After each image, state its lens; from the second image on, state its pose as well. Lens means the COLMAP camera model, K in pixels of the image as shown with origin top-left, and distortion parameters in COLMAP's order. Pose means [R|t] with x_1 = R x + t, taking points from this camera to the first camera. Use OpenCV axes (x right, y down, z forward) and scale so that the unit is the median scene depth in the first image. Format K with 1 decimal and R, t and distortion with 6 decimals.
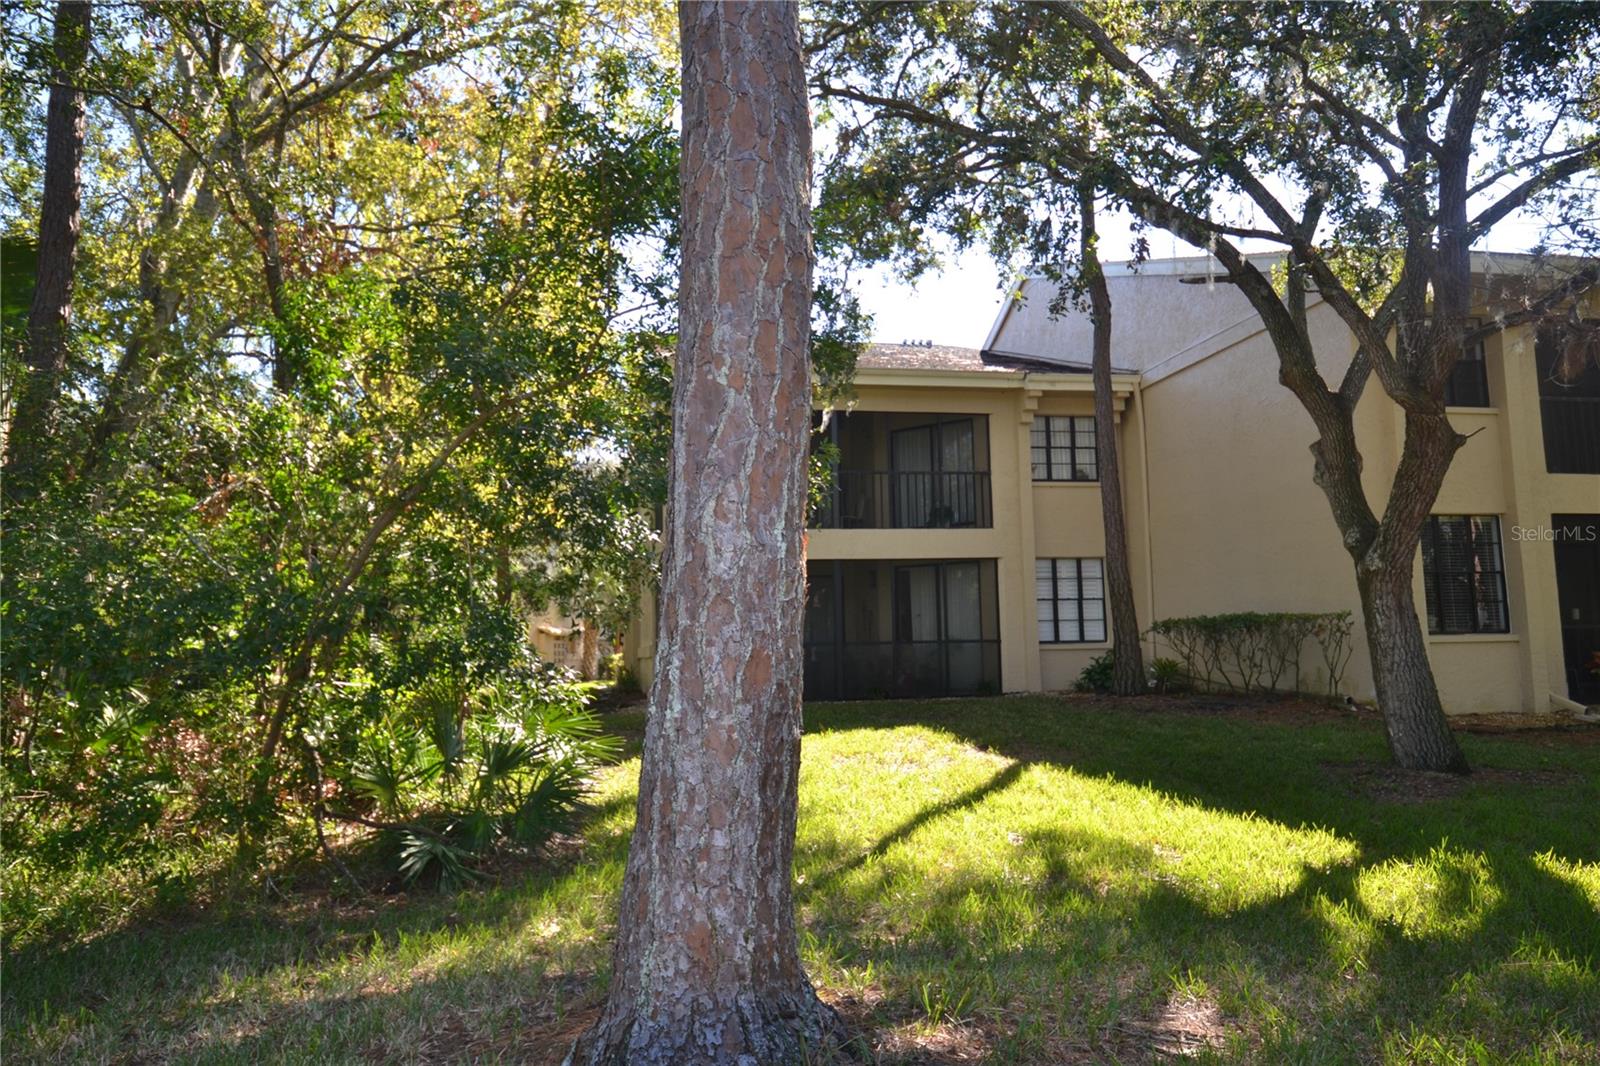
lens RADIAL K [[1075.4, 0, 800.1], [0, 1075.4, 529.6], [0, 0, 1]] dist [0.003147, -0.031668]
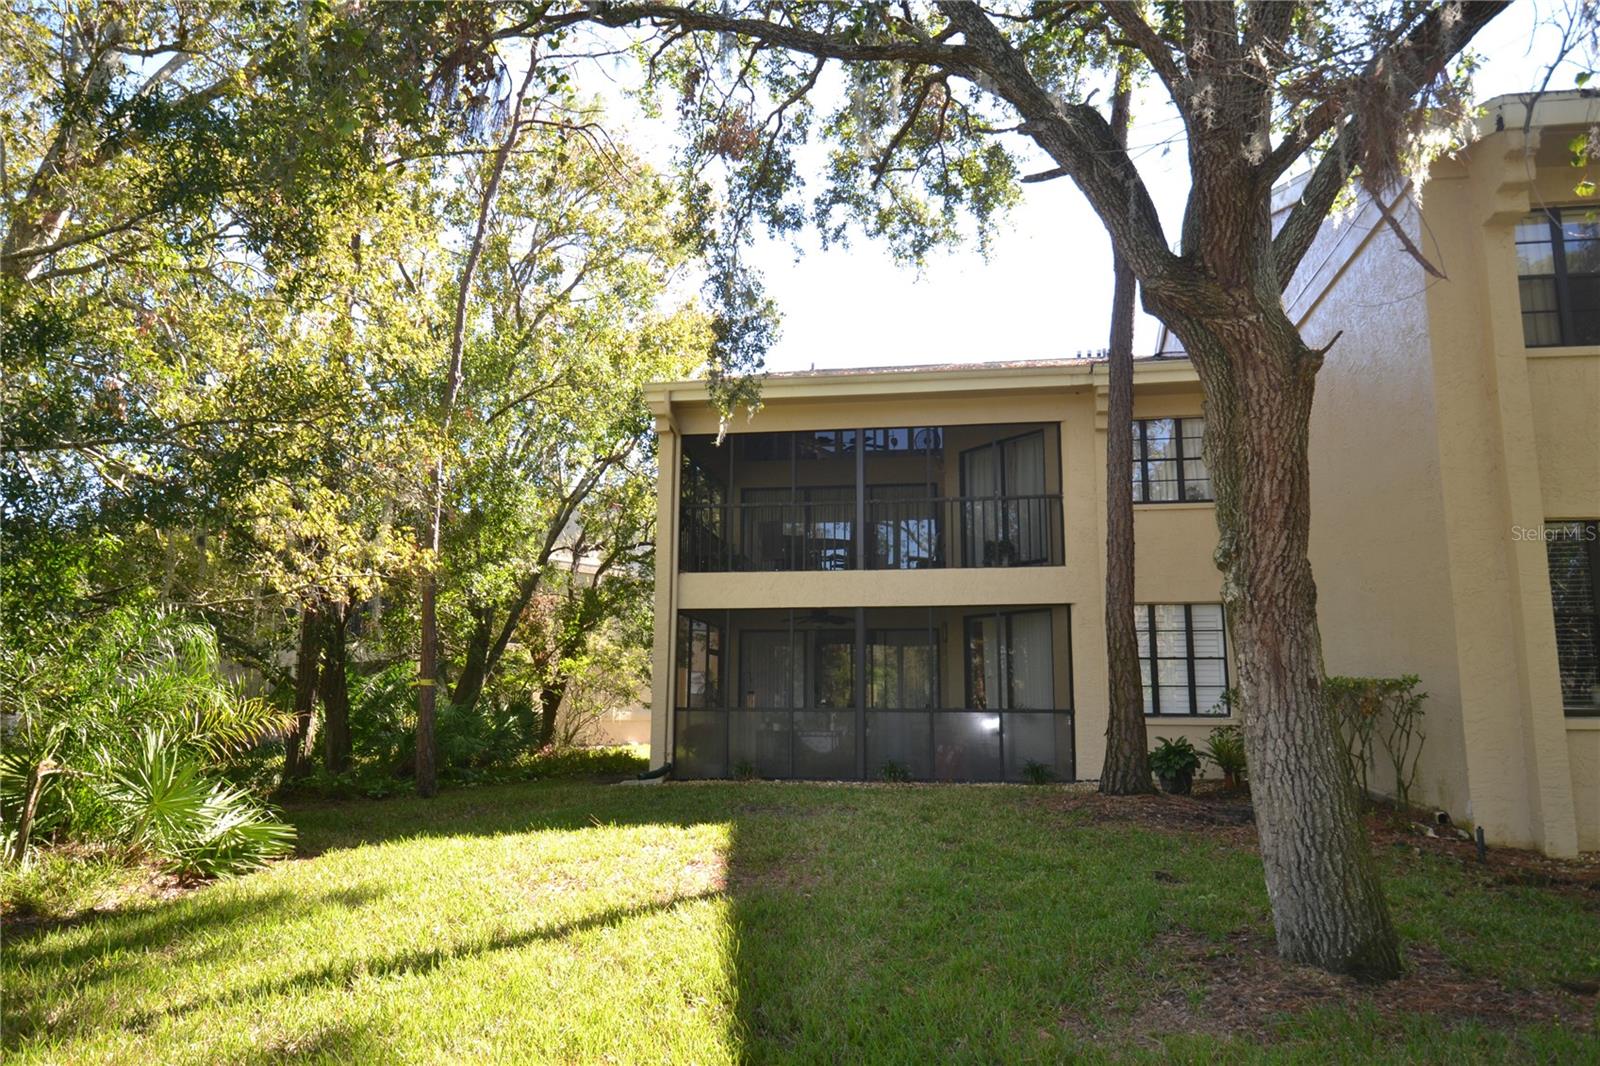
lens RADIAL K [[1075.4, 0, 799.5], [0, 1075.4, 534.4], [0, 0, 1]] dist [0.003147, -0.031668]
pose [[0.932725, -0.026323, -0.359625, 0.278433], [0.007362, 0.998514, -0.053991, 0.016766], [0.360512, 0.047711, 0.931533, 0.196345]]
